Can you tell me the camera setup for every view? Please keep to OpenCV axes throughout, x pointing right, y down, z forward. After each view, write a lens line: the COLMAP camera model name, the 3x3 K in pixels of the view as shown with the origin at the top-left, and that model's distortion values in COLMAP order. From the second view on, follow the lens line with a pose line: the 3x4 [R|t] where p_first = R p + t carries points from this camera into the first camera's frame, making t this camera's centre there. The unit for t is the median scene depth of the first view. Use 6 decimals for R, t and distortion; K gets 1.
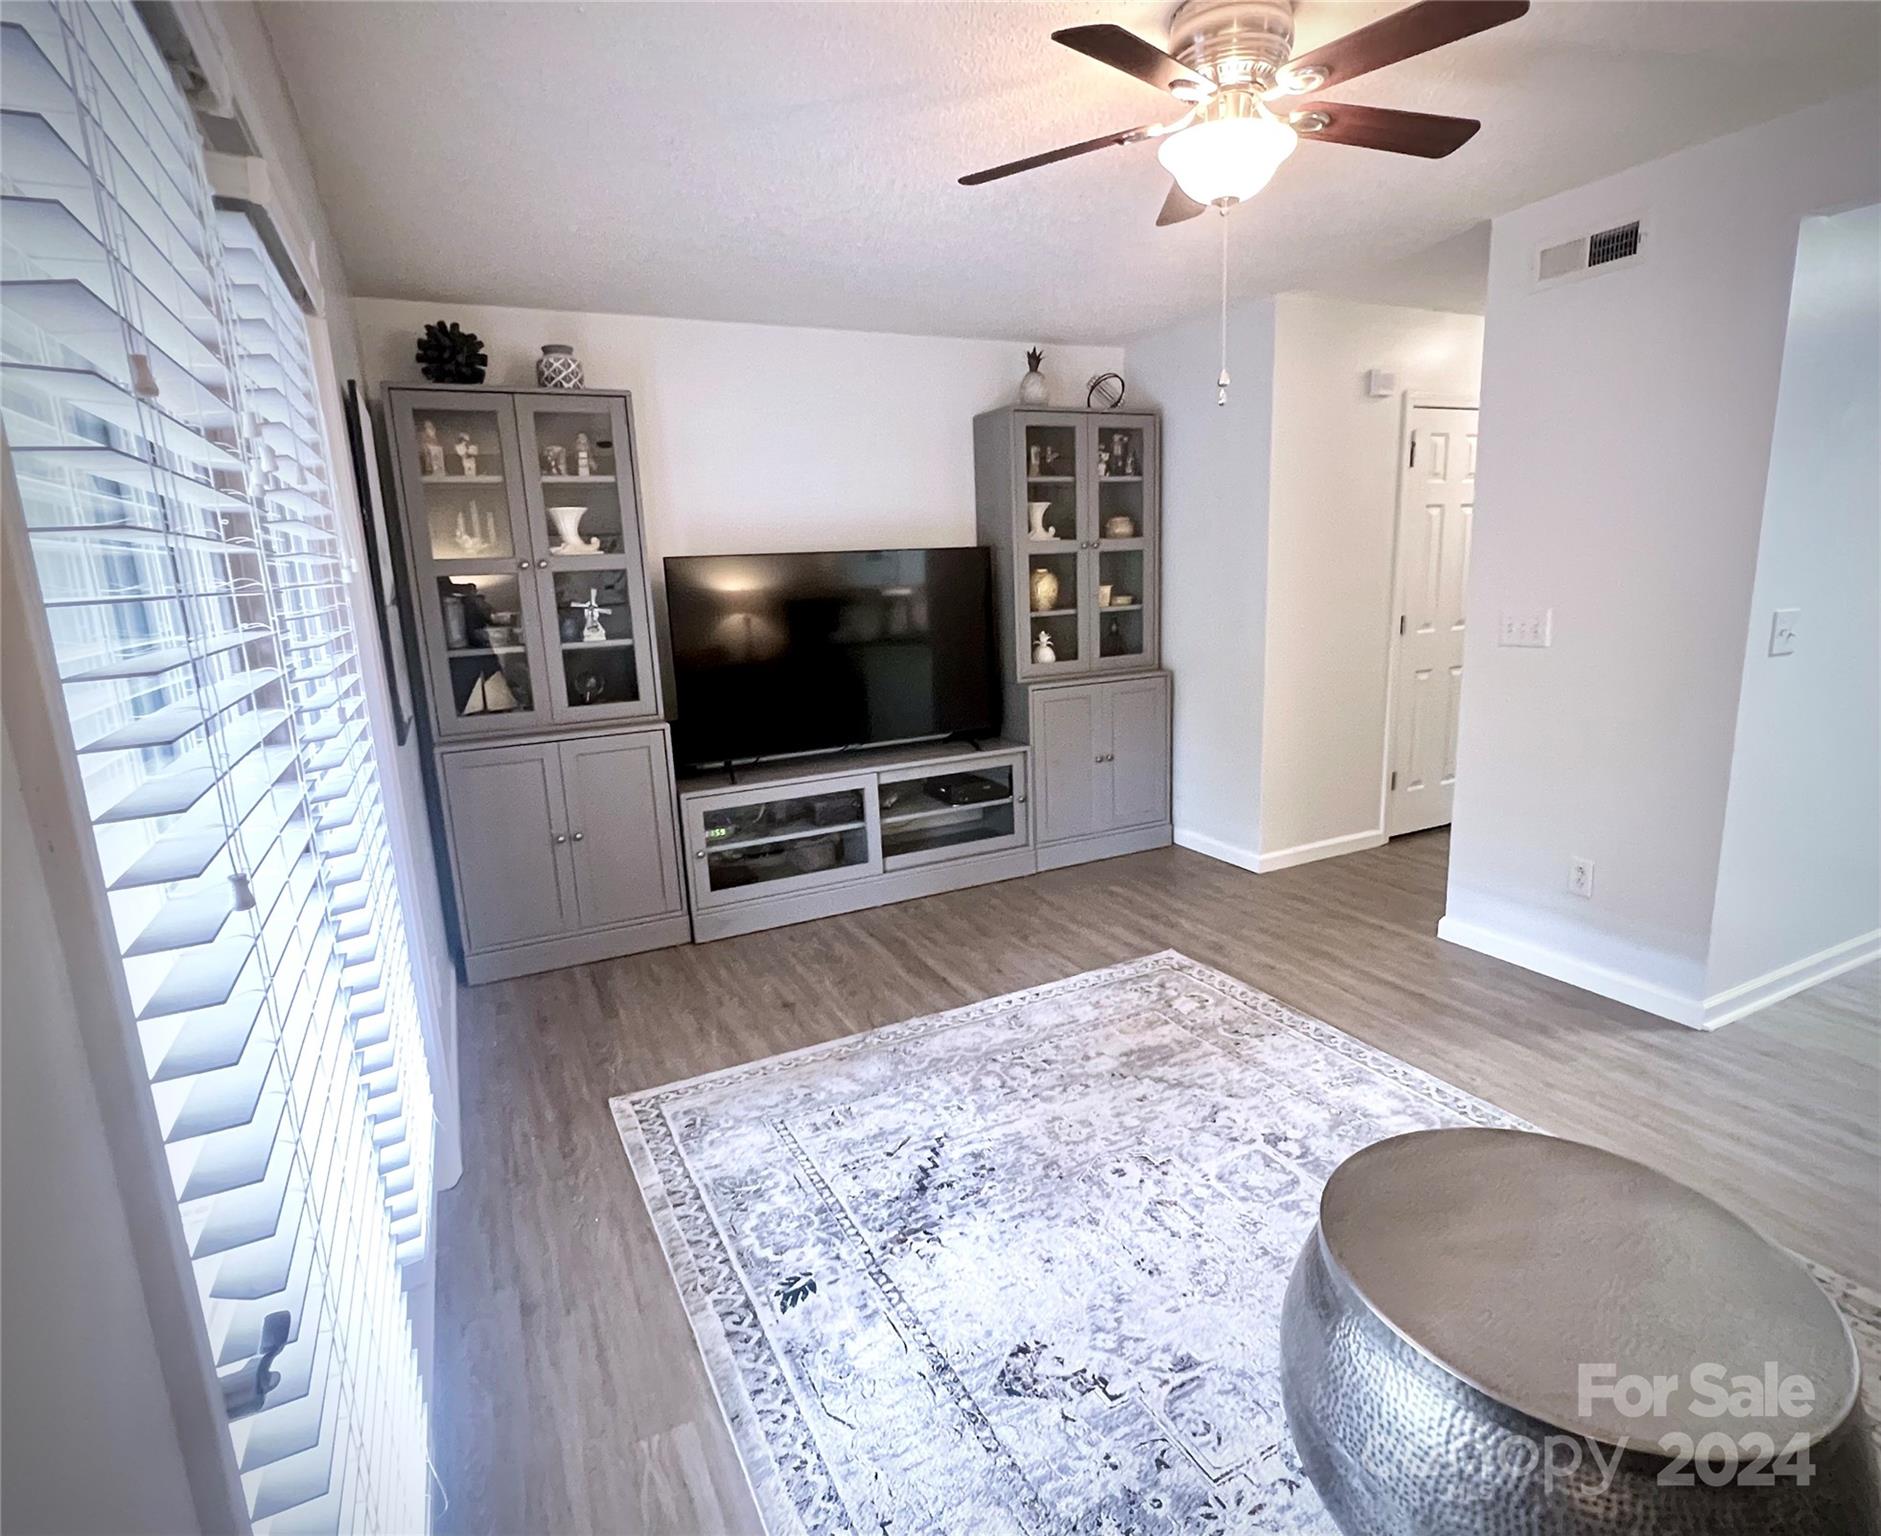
lens RADIAL K [[990.0, 0, 963.8], [0, 990.0, 769.0], [0, 0, 1]] dist [-0.000983, -0.000123]
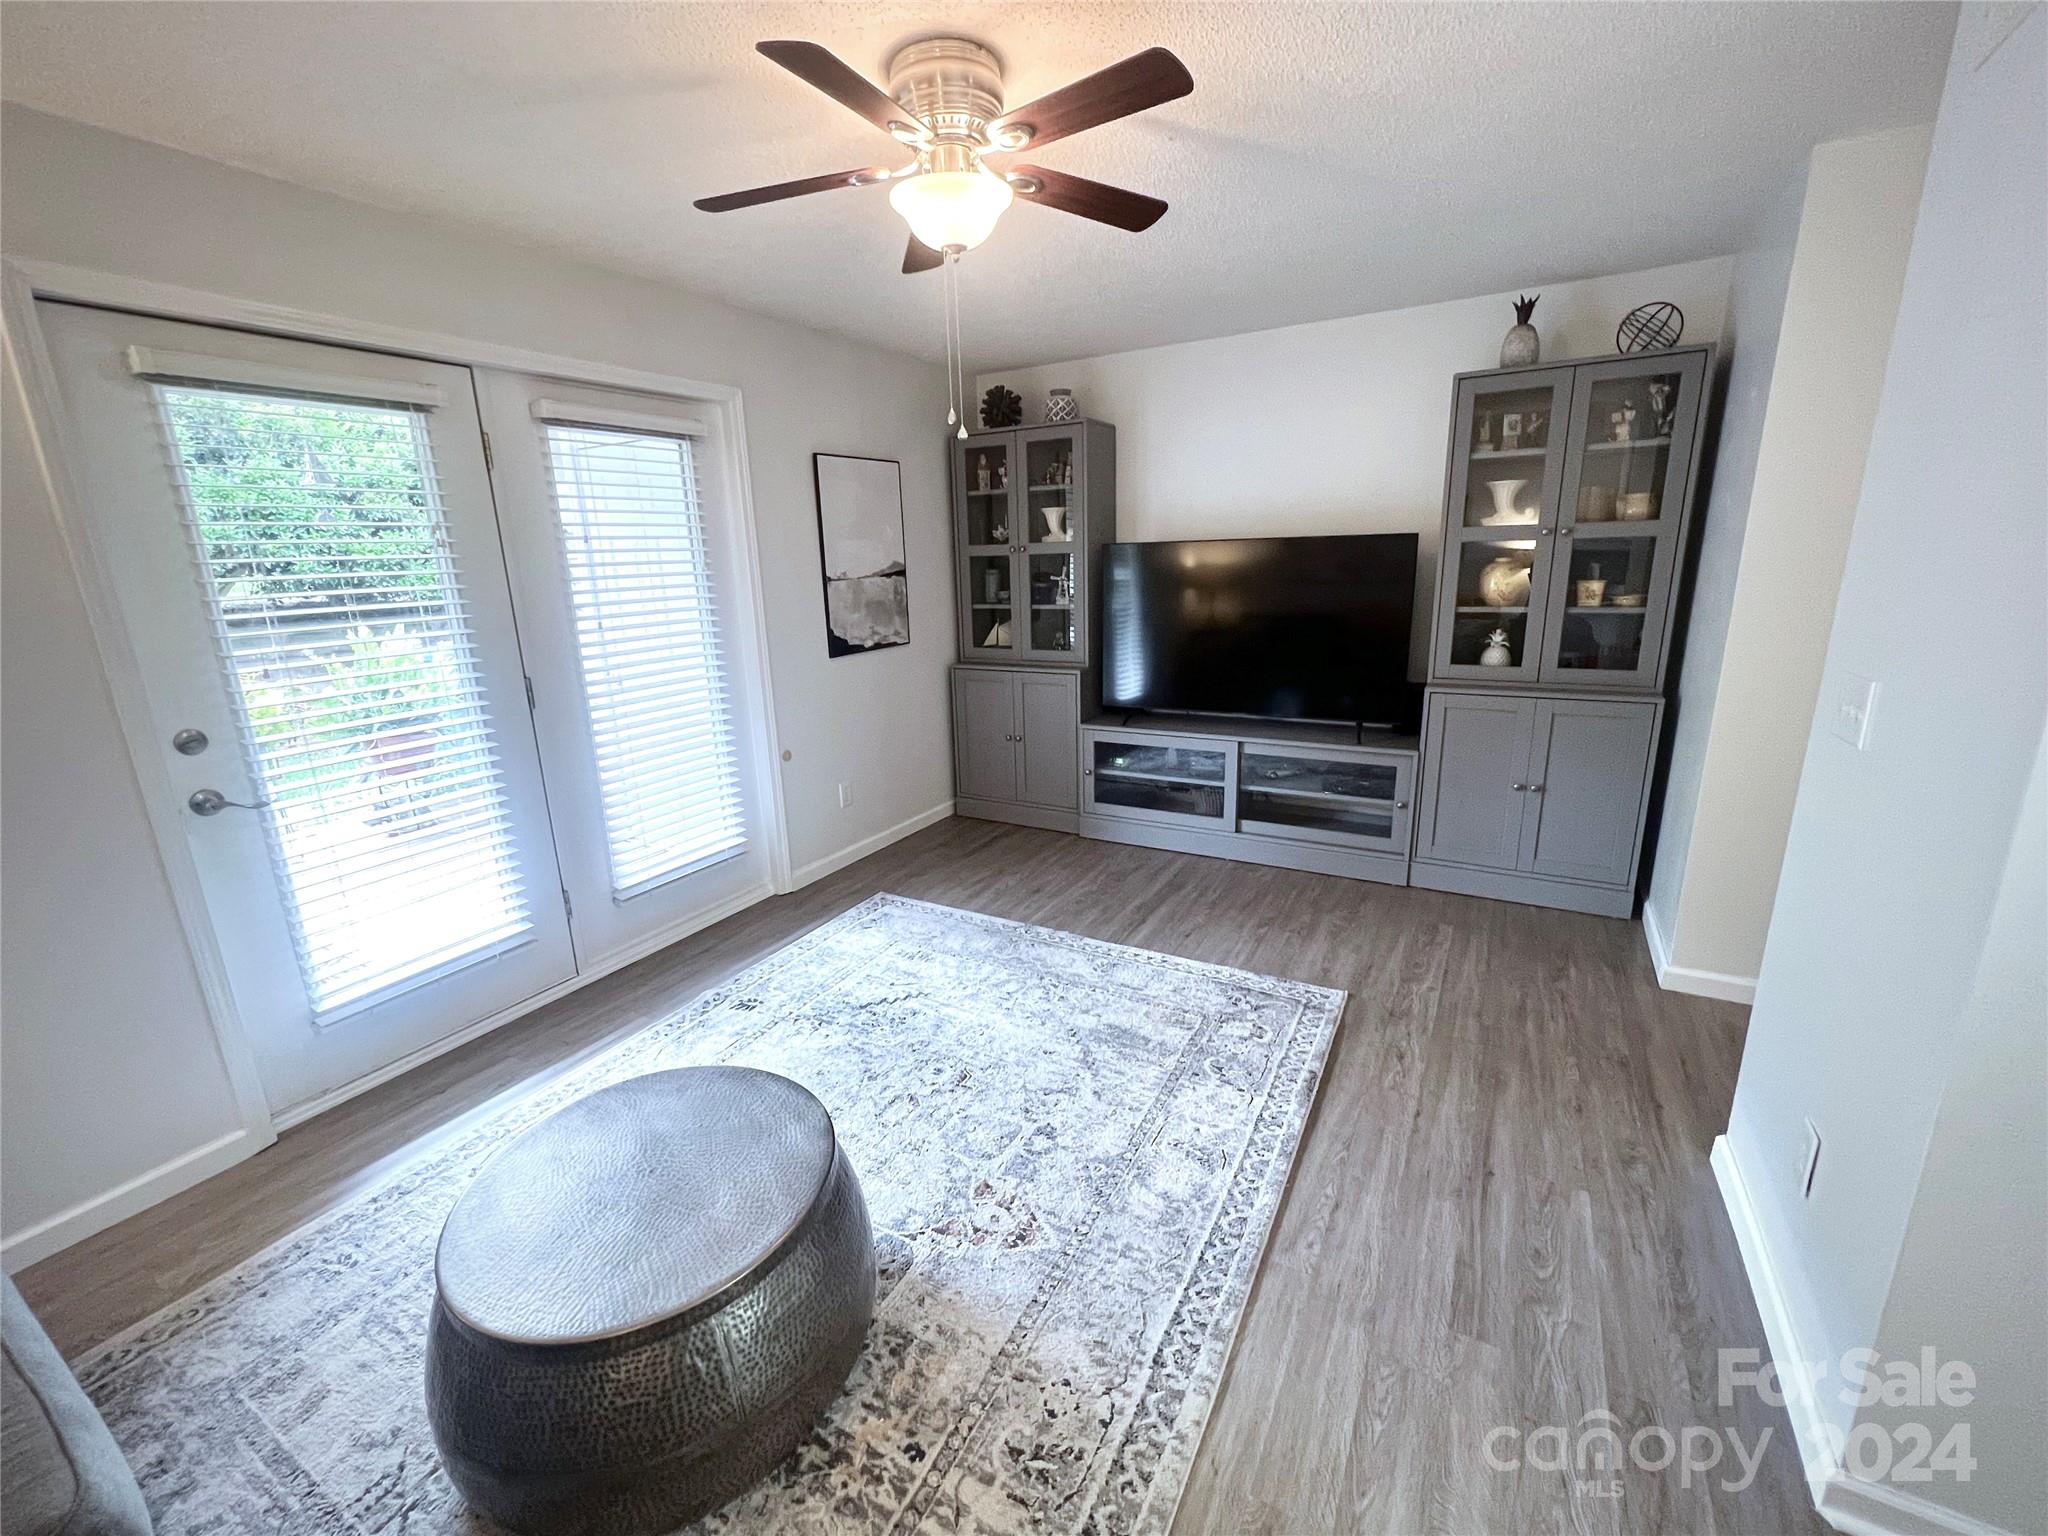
lens RADIAL K [[842.5, 0, 1012.4], [0, 842.5, 763.3], [0, 0, 1]] dist [0.000699, 0.000420]
pose [[0.538560, 0.228792, -0.810930, 0.635590], [-0.162277, 0.972575, 0.166625, -0.103980], [0.826813, 0.041858, 0.560918, 0.305120]]
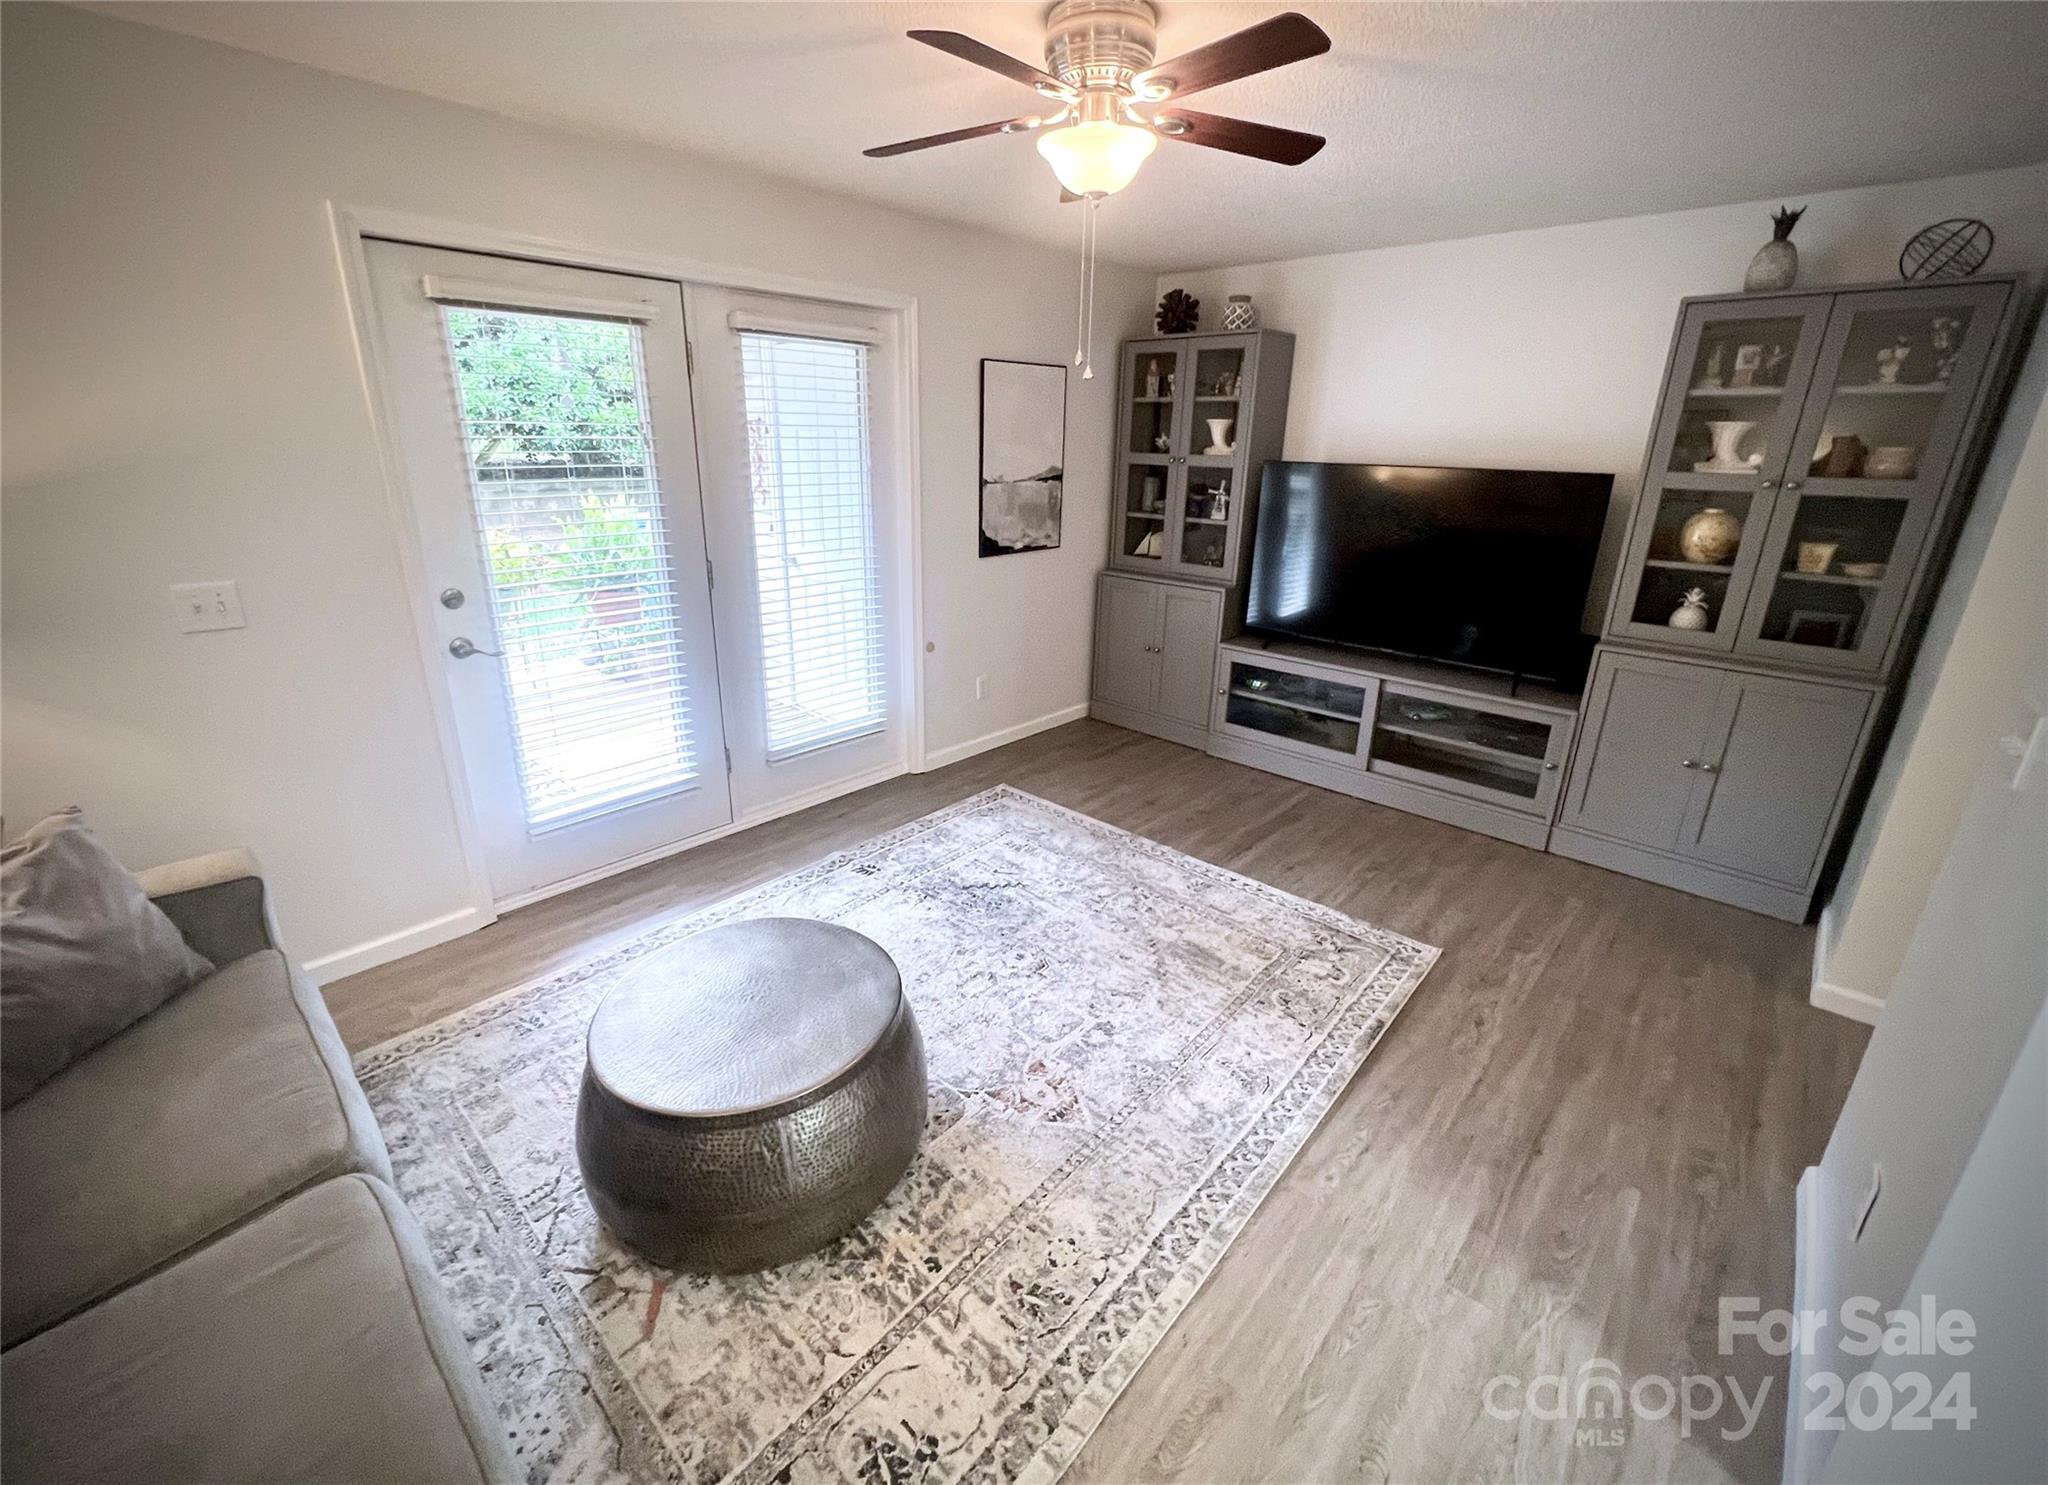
lens RADIAL K [[848.2, 0, 1011.4], [0, 848.2, 713.2], [0, 0, 1]] dist [0.001291, -0.000033]
pose [[0.339371, 0.338640, -0.877582, 0.691017], [-0.223940, 0.935213, 0.274278, -0.144564], [0.913607, 0.103444, 0.393219, 0.324020]]
